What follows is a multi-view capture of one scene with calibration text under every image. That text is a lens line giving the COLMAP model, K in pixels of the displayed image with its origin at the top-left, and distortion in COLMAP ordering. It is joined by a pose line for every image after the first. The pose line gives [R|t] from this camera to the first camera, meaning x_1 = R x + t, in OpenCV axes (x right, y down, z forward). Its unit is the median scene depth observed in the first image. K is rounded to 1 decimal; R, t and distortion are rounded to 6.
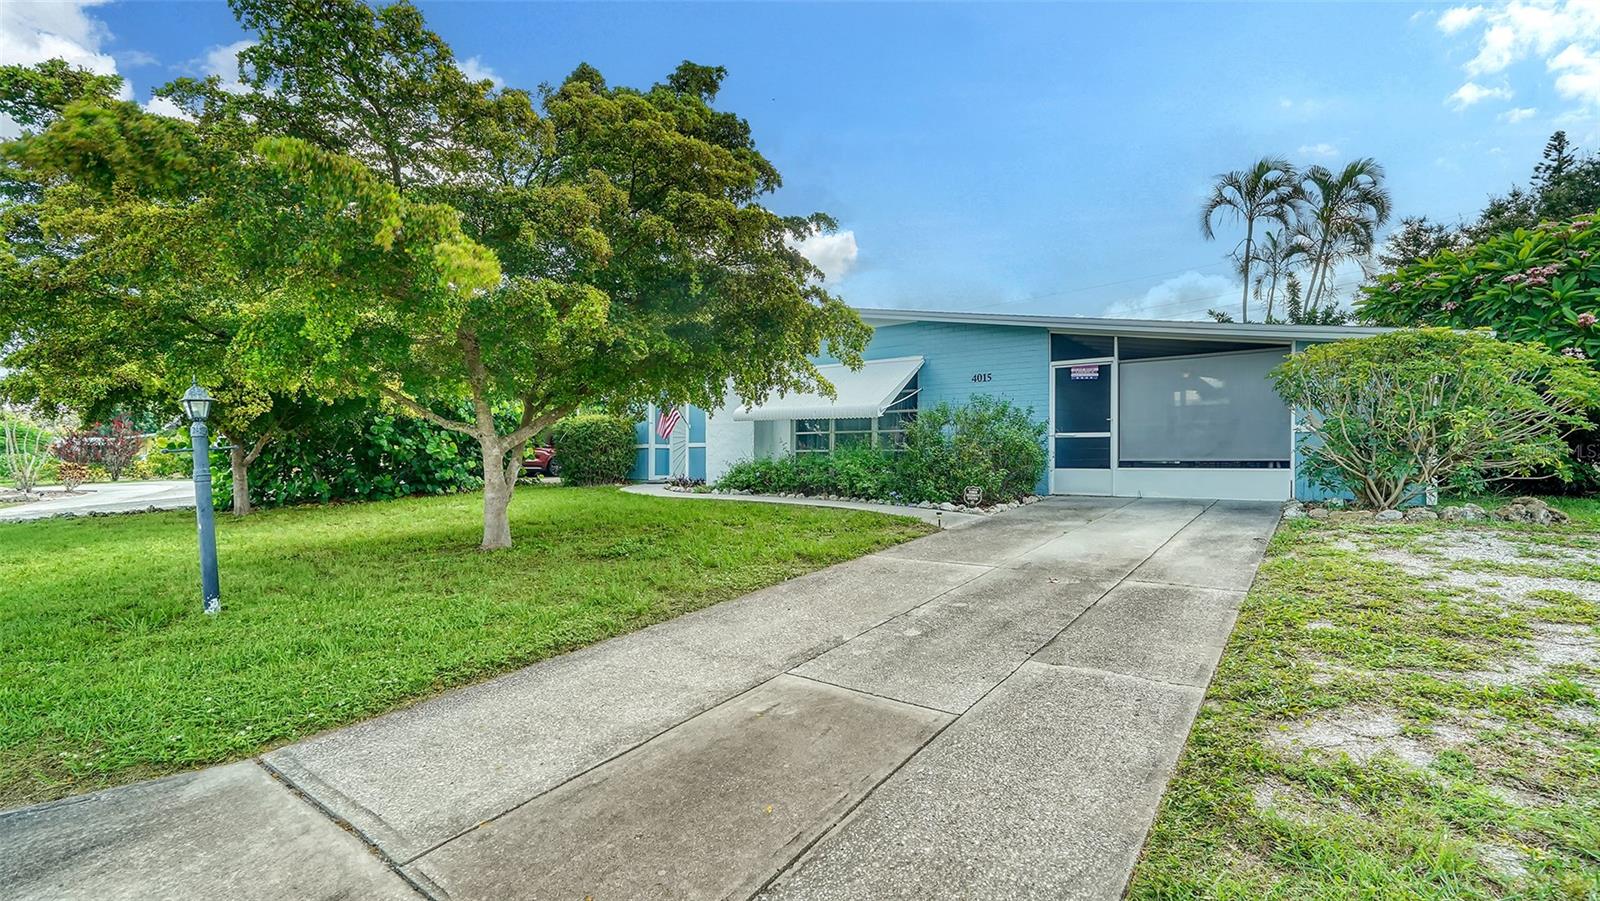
lens RADIAL K [[723.4, 0, 794.3], [0, 723.4, 448.2], [0, 0, 1]] dist [0.000104, 0.000891]
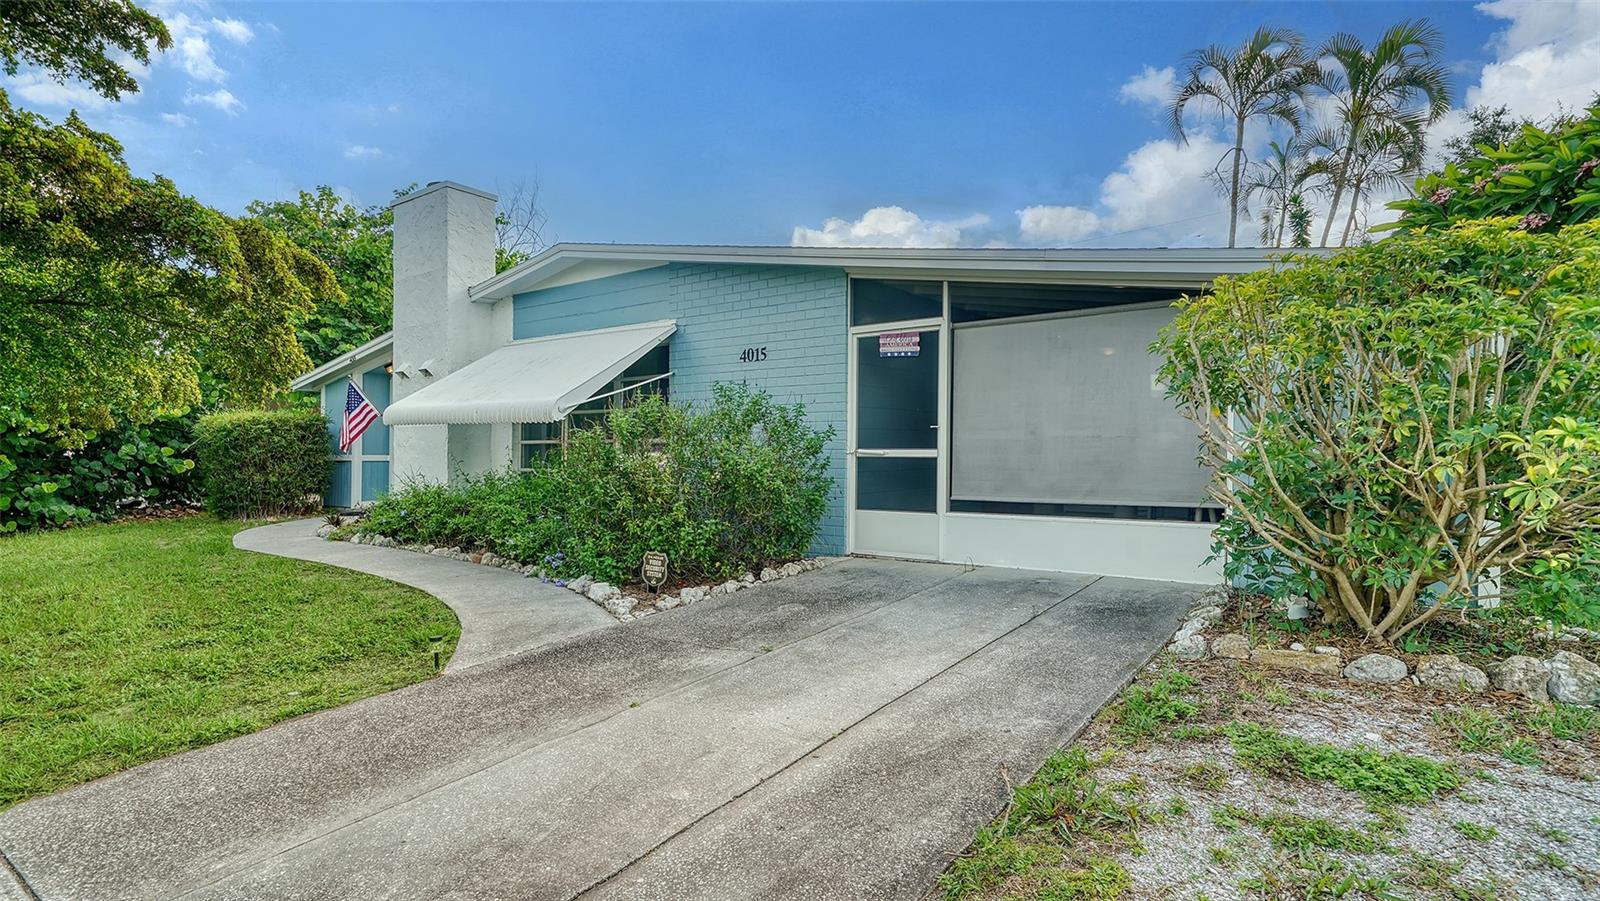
lens RADIAL K [[824.6, 0, 802.3], [0, 824.6, 452.9], [0, 0, 1]] dist [0.016791, -0.001027]
pose [[0.999955, 0.000245, 0.009525, 0.310520], [-0.000378, 0.999901, 0.014049, -0.026980], [-0.009520, -0.014052, 0.999856, 0.333180]]
